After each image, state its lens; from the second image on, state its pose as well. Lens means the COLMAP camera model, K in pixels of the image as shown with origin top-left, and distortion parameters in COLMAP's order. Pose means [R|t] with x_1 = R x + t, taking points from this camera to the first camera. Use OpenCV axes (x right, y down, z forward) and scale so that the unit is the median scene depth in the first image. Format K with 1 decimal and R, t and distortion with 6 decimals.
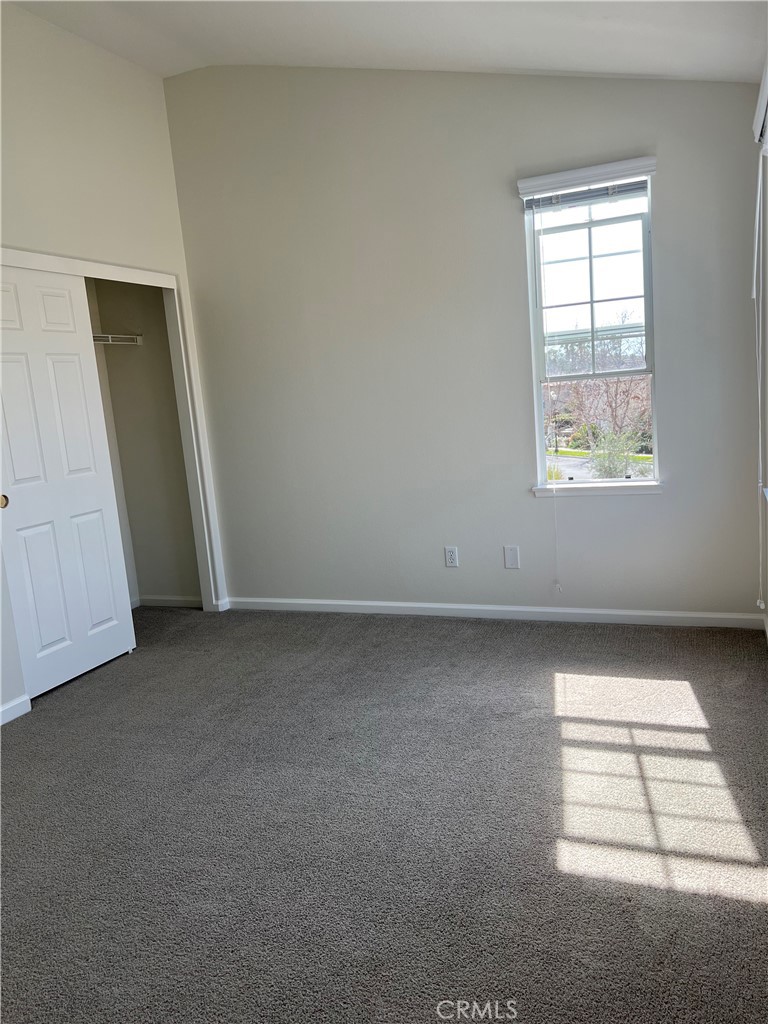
lens RADIAL K [[779.8, 0, 384.7], [0, 779.8, 513.3], [0, 0, 1]] dist [-0.009761, 0.011155]
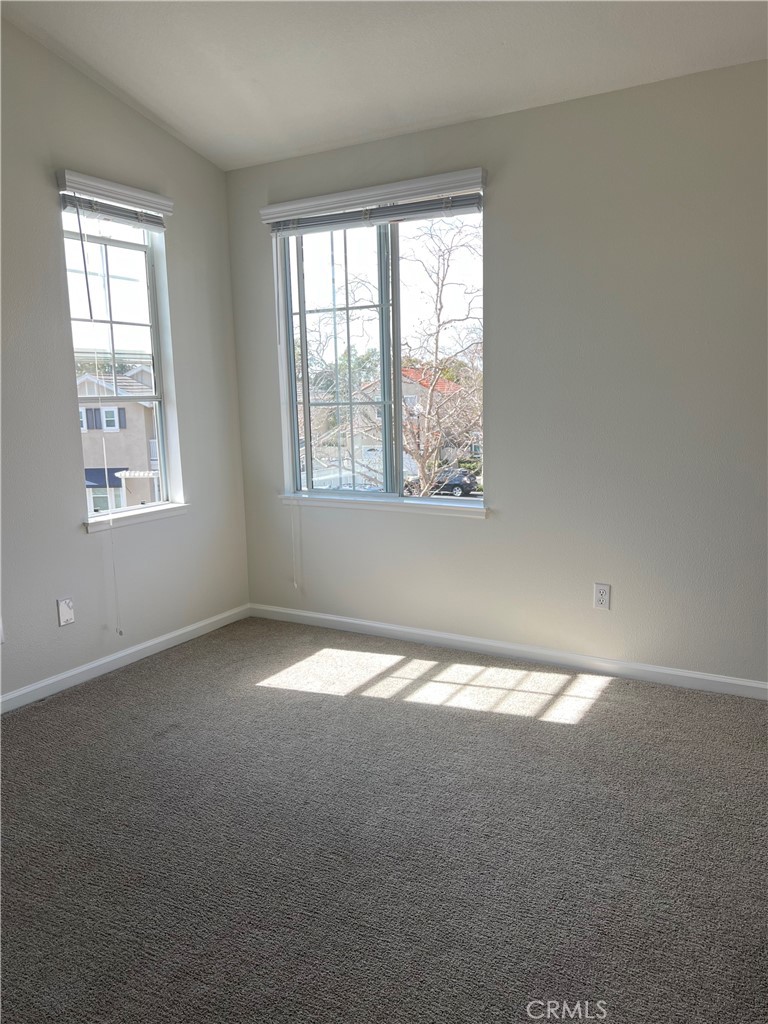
lens RADIAL K [[779.8, 0, 385.0], [0, 779.8, 512.2], [0, 0, 1]] dist [-0.009761, 0.011155]
pose [[0.147107, -0.069209, 0.986696, -0.841802], [0.176424, 0.983389, 0.042674, -0.030881], [-0.973259, 0.167800, 0.156874, 0.735332]]
